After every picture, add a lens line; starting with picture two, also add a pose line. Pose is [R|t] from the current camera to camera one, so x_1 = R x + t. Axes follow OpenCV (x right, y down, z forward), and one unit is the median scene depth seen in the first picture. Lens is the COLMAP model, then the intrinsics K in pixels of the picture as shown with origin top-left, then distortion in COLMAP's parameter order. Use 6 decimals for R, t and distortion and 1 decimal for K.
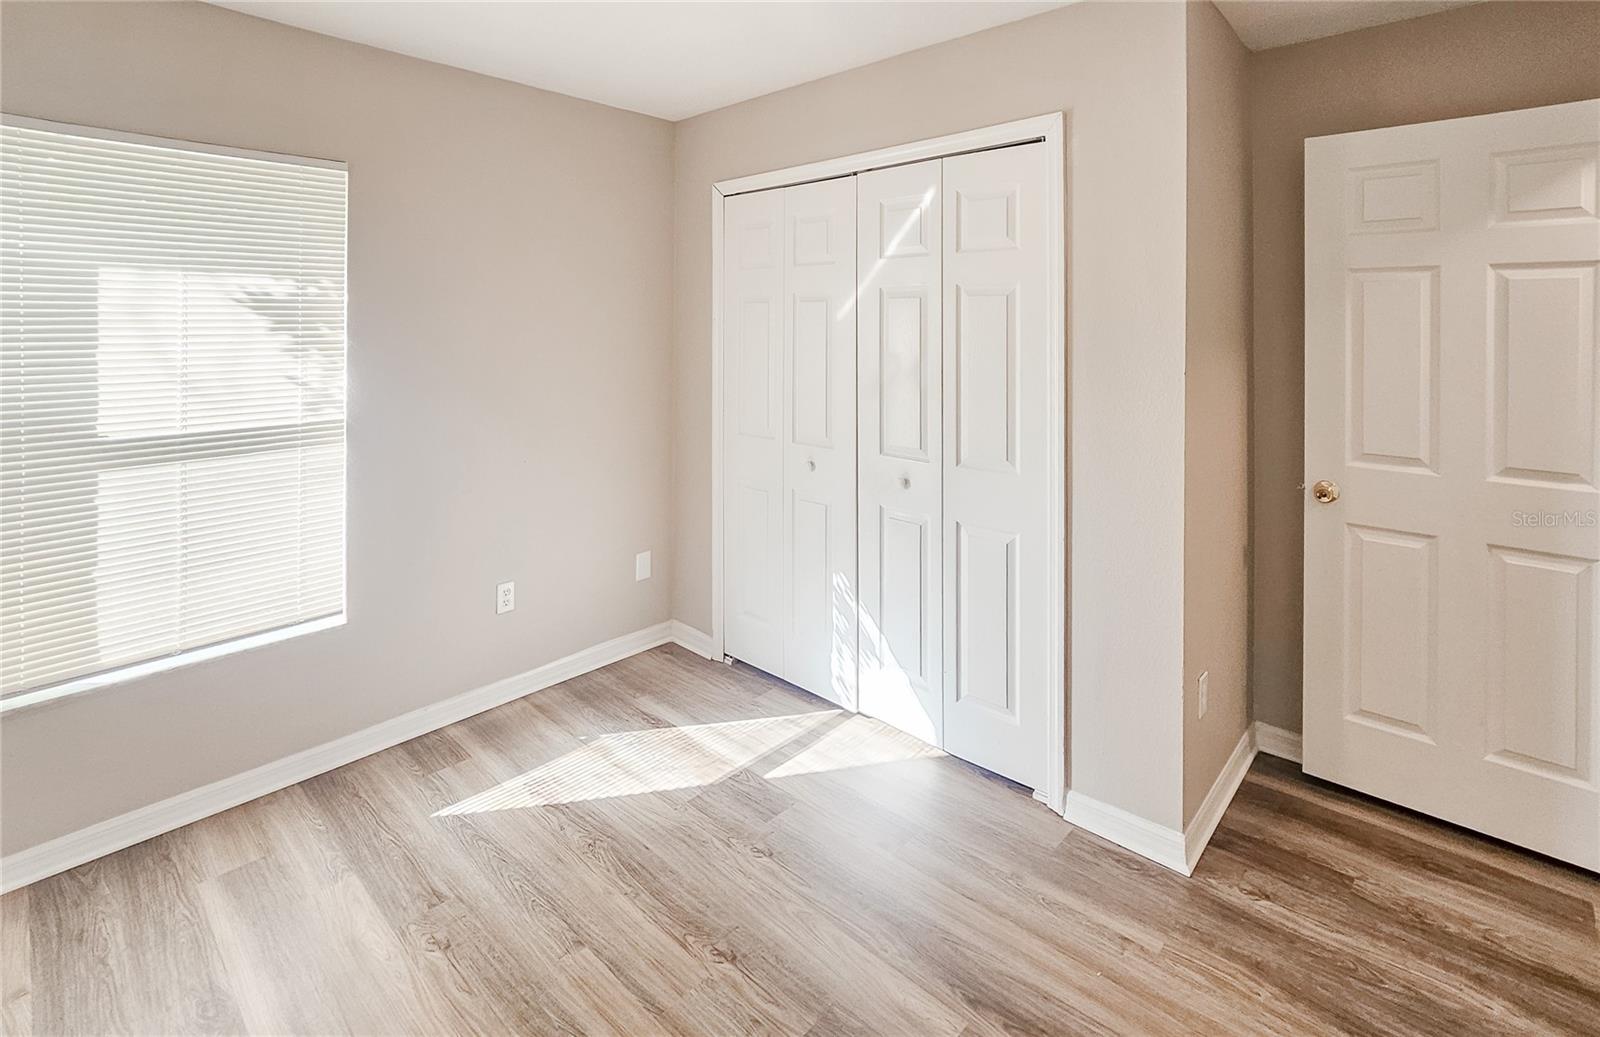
lens RADIAL K [[726.9, 0, 800.7], [0, 726.9, 494.3], [0, 0, 1]] dist [-0.011341, 0.000136]
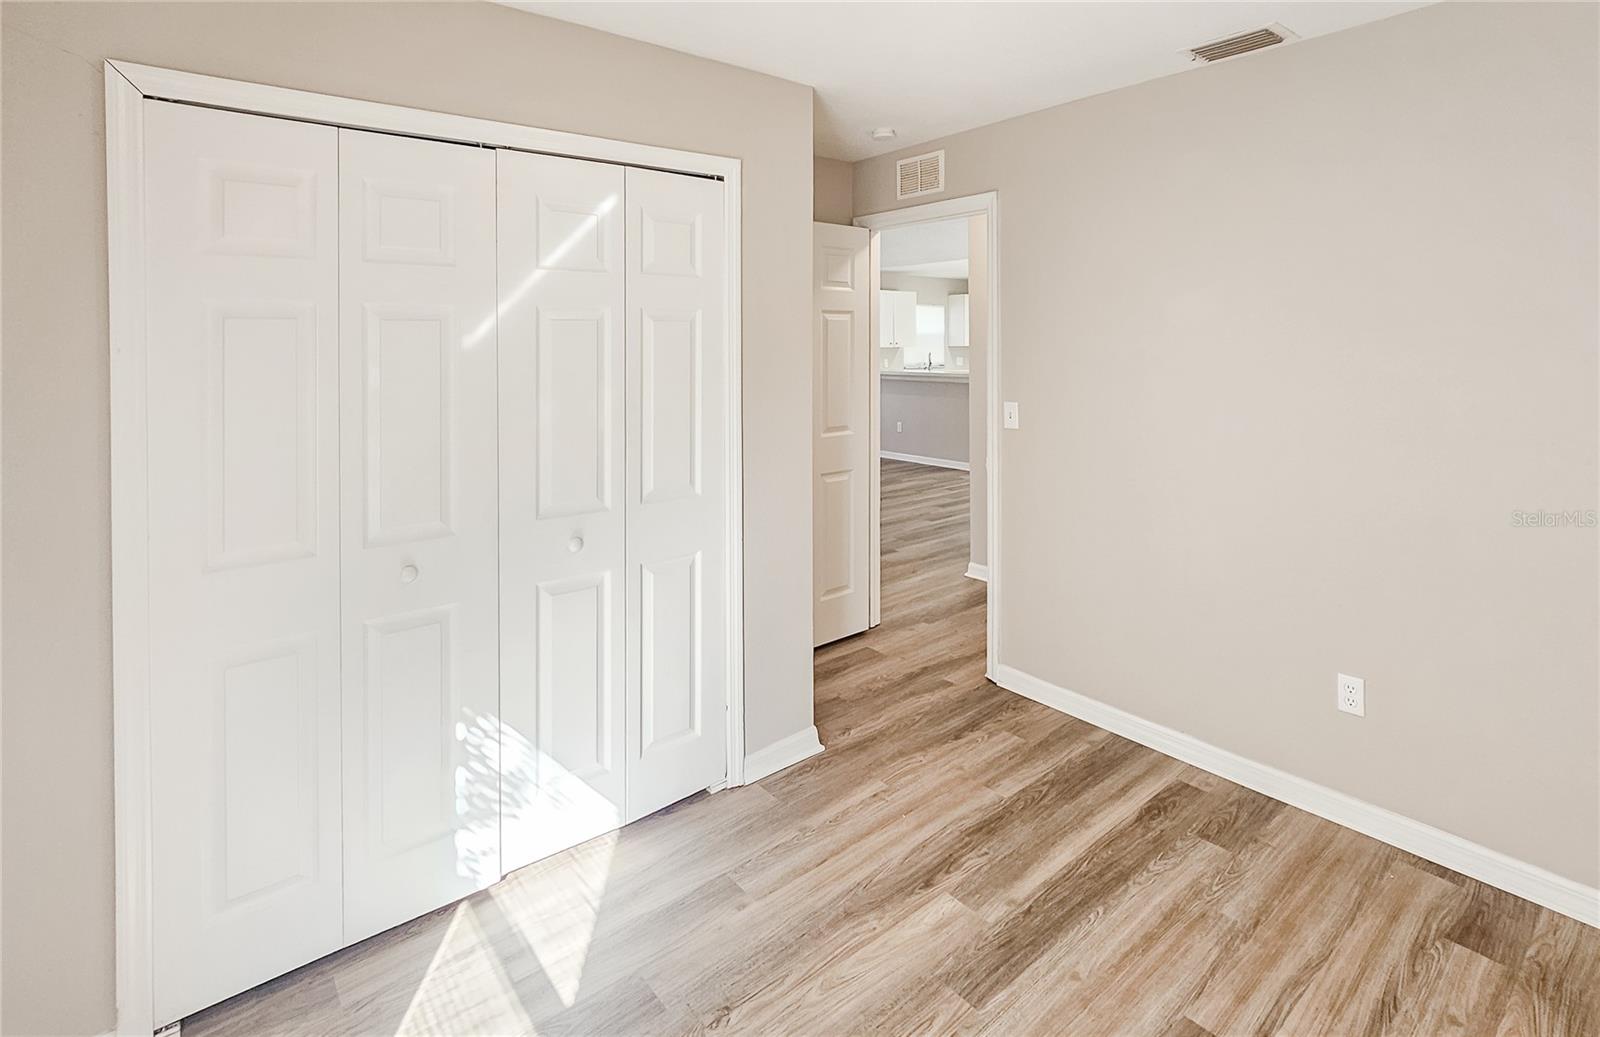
lens RADIAL K [[771.9, 0, 800.0], [0, 771.9, 518.5], [0, 0, 1]] dist [-0.003155, -0.000407]
pose [[0.129031, -0.224644, 0.965860, -0.793411], [0.232554, 0.953695, 0.190747, -0.180551], [-0.963986, 0.200002, 0.175298, 0.712561]]
